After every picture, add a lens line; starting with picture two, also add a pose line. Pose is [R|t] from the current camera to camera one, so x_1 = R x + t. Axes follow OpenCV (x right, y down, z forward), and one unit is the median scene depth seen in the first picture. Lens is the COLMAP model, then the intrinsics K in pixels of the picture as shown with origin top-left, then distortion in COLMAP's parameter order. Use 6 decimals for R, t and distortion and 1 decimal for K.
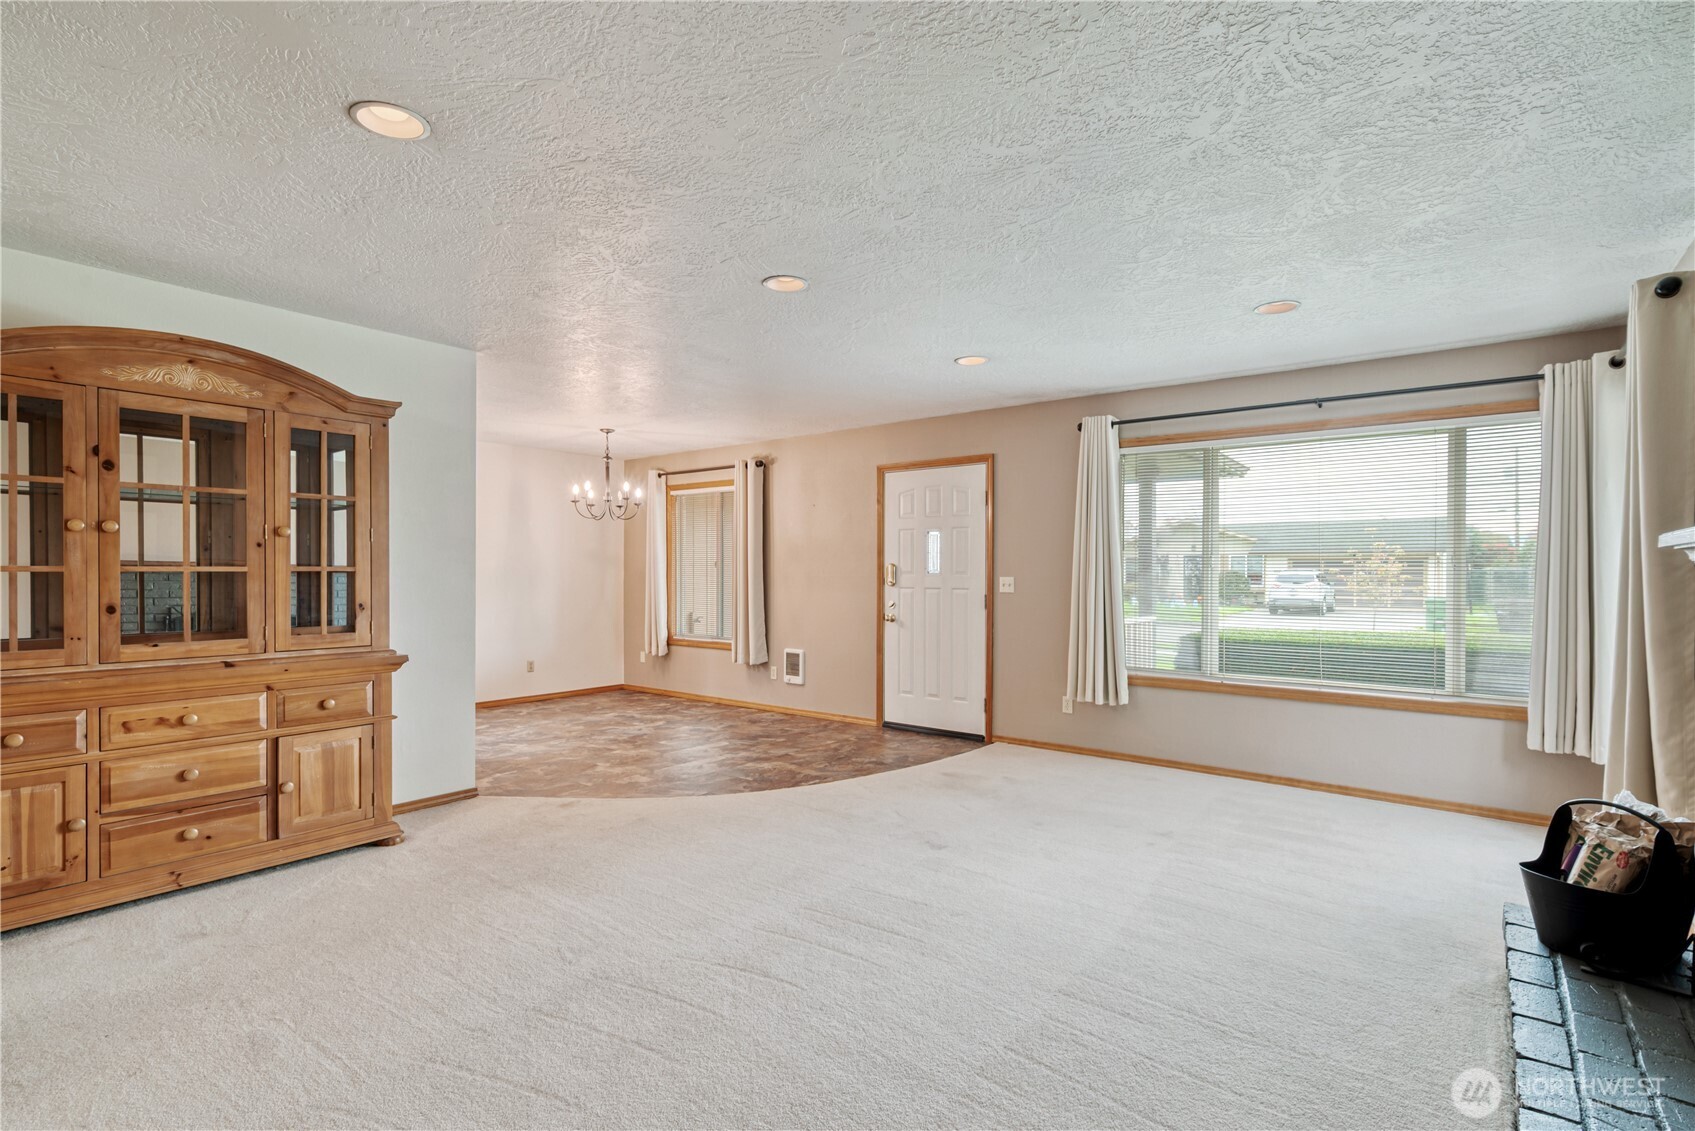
lens RADIAL K [[755.6, 0, 898.4], [0, 755.6, 583.5], [0, 0, 1]] dist [0.000594, 0.000166]
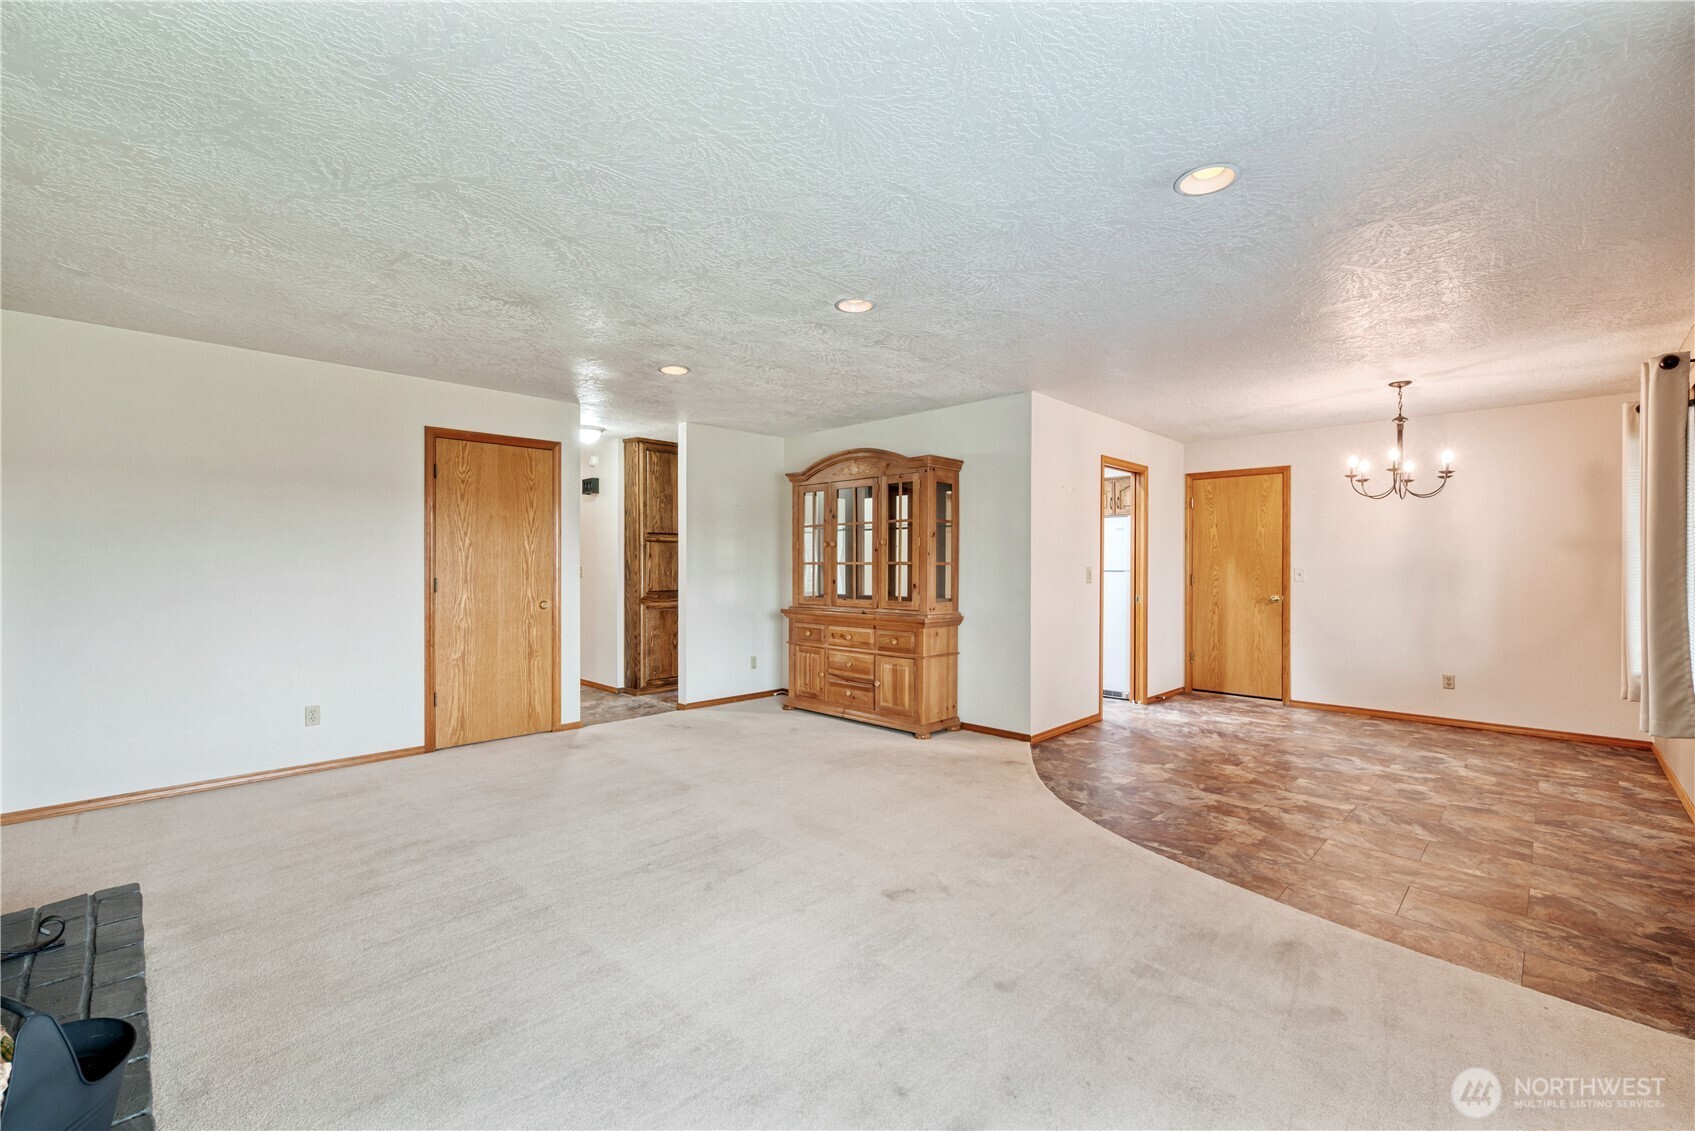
lens RADIAL K [[720.8, 0, 846.3], [0, 720.8, 563.9], [0, 0, 1]] dist [0.000158, -0.000094]
pose [[-0.121484, -0.003626, -0.992587, 0.858954], [-0.016407, 0.999864, -0.001644, -0.011929], [0.992458, 0.016085, -0.121527, 1.060906]]
